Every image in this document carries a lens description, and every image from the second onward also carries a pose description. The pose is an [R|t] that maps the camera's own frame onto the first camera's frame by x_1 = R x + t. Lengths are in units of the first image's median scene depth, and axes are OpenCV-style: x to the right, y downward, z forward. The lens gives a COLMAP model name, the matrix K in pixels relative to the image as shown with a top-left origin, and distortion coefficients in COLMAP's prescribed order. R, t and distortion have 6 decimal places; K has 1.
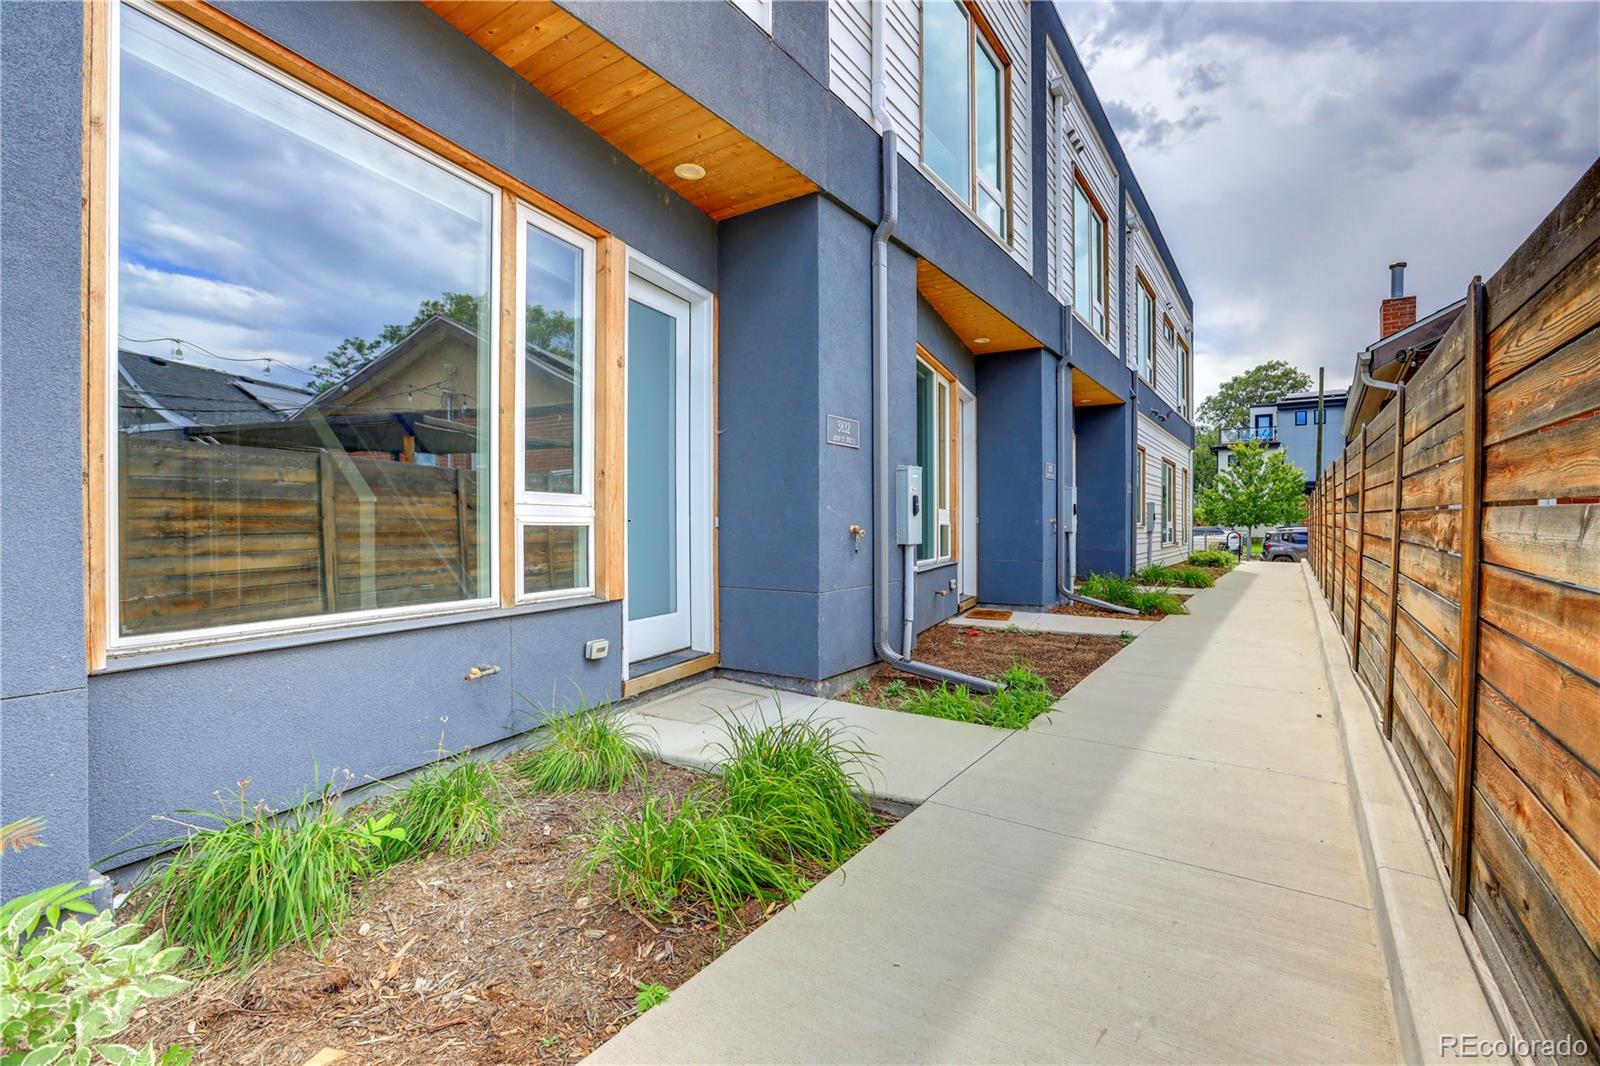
lens RADIAL K [[747.2, 0, 787.7], [0, 747.2, 534.5], [0, 0, 1]] dist [-0.047384, 0.020596]
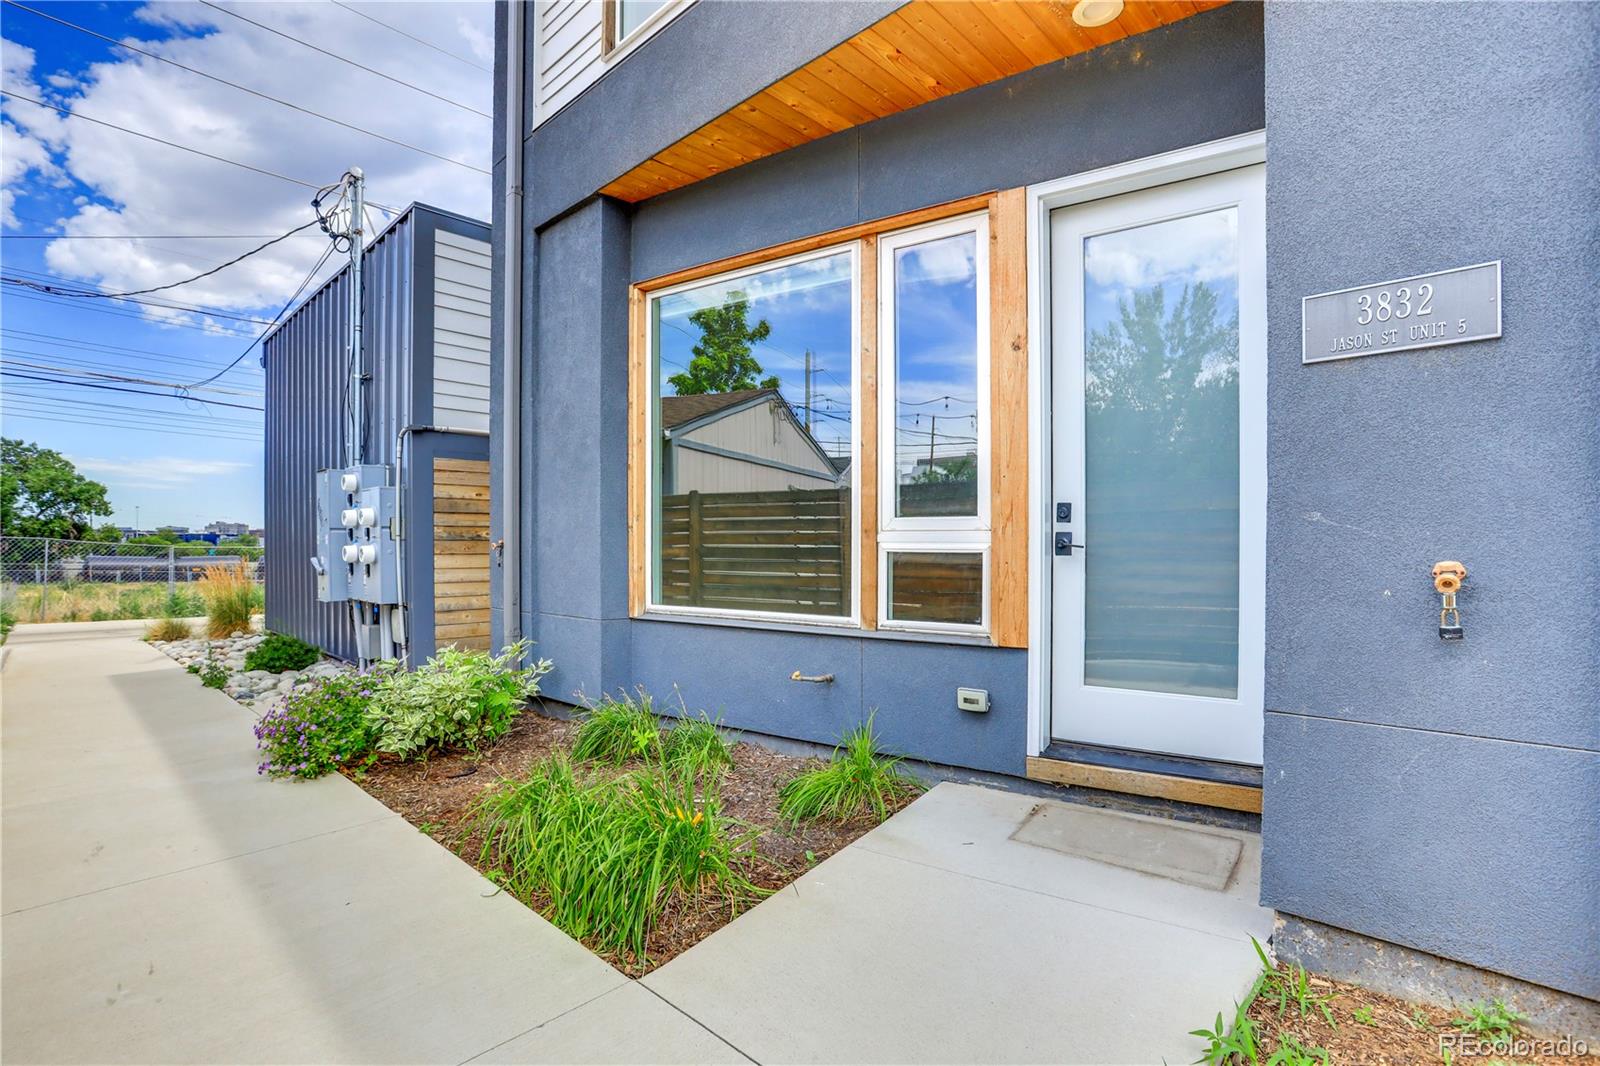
lens RADIAL K [[747.2, 0, 787.7], [0, 747.2, 534.5], [0, 0, 1]] dist [-0.047384, 0.020596]
pose [[-0.171372, -0.001758, -0.985205, 0.449084], [-0.007357, 0.999973, -0.000505, -0.023050], [0.985179, 0.007162, -0.171380, 0.695945]]
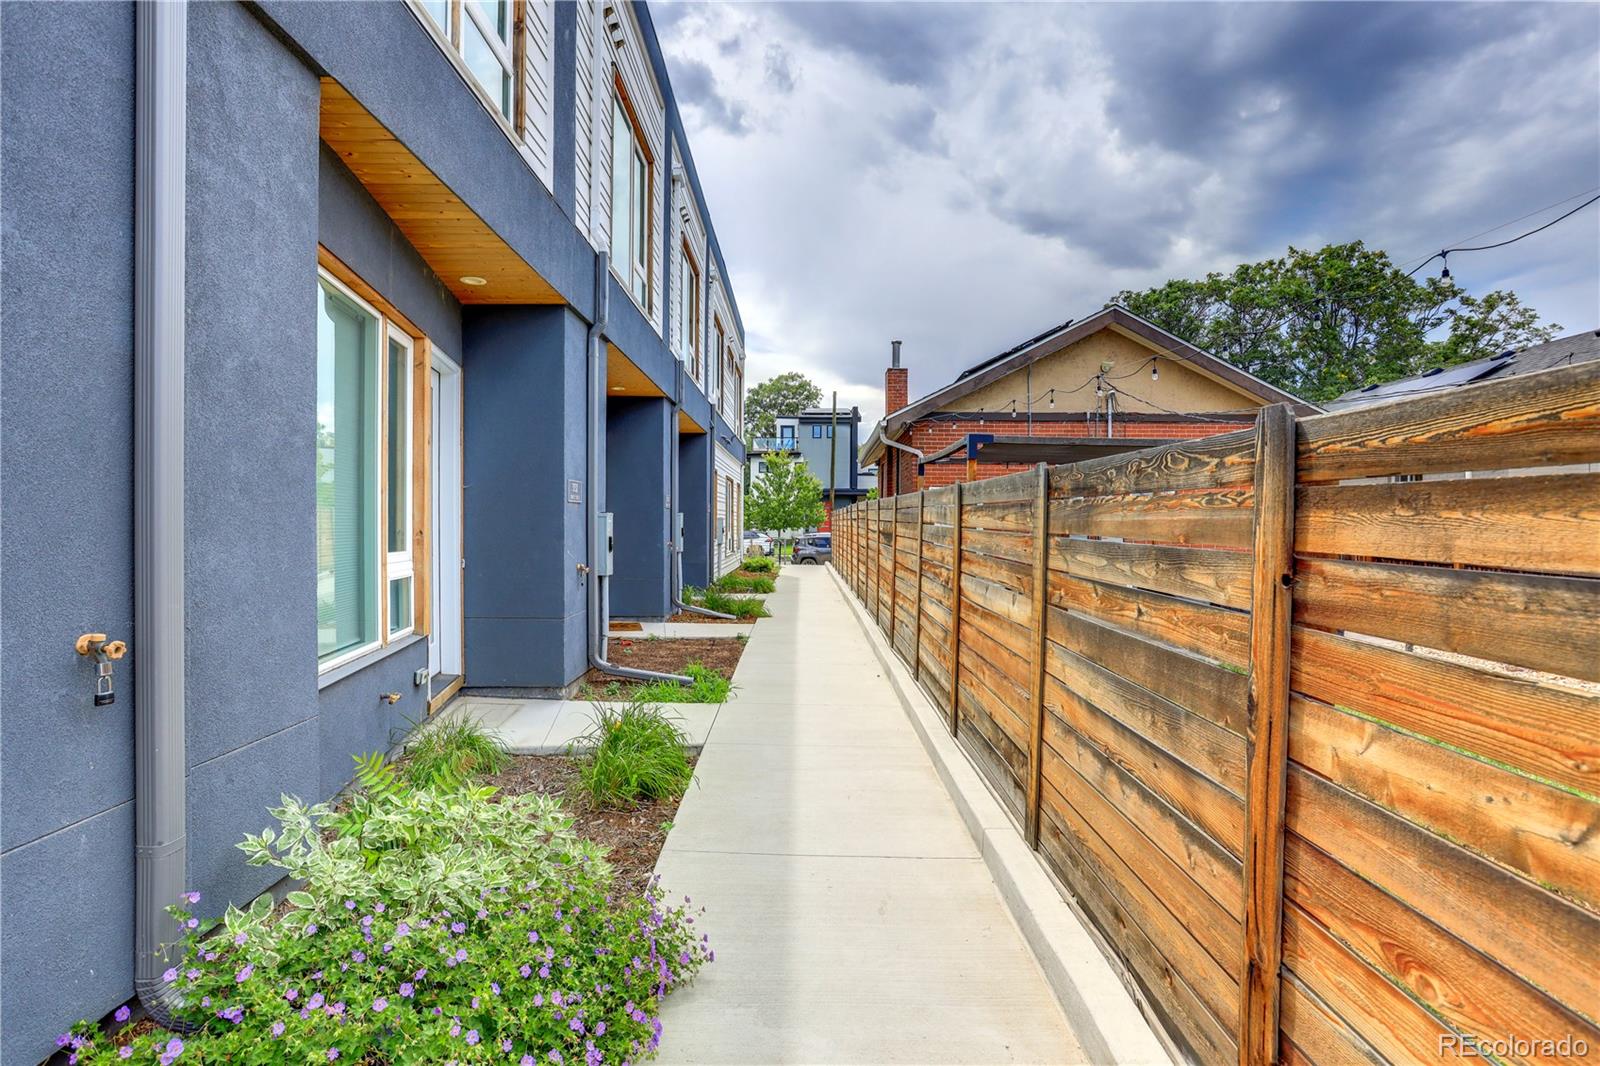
lens RADIAL K [[836.5, 0, 800.0], [0, 836.5, 533.0], [0, 0, 1]] dist [-0.000612, 0.000002]
pose [[0.826778, -0.003246, 0.562519, -0.392043], [0.003862, 0.999993, 0.000095, -0.061421], [-0.562515, 0.002093, 0.826785, -0.375325]]
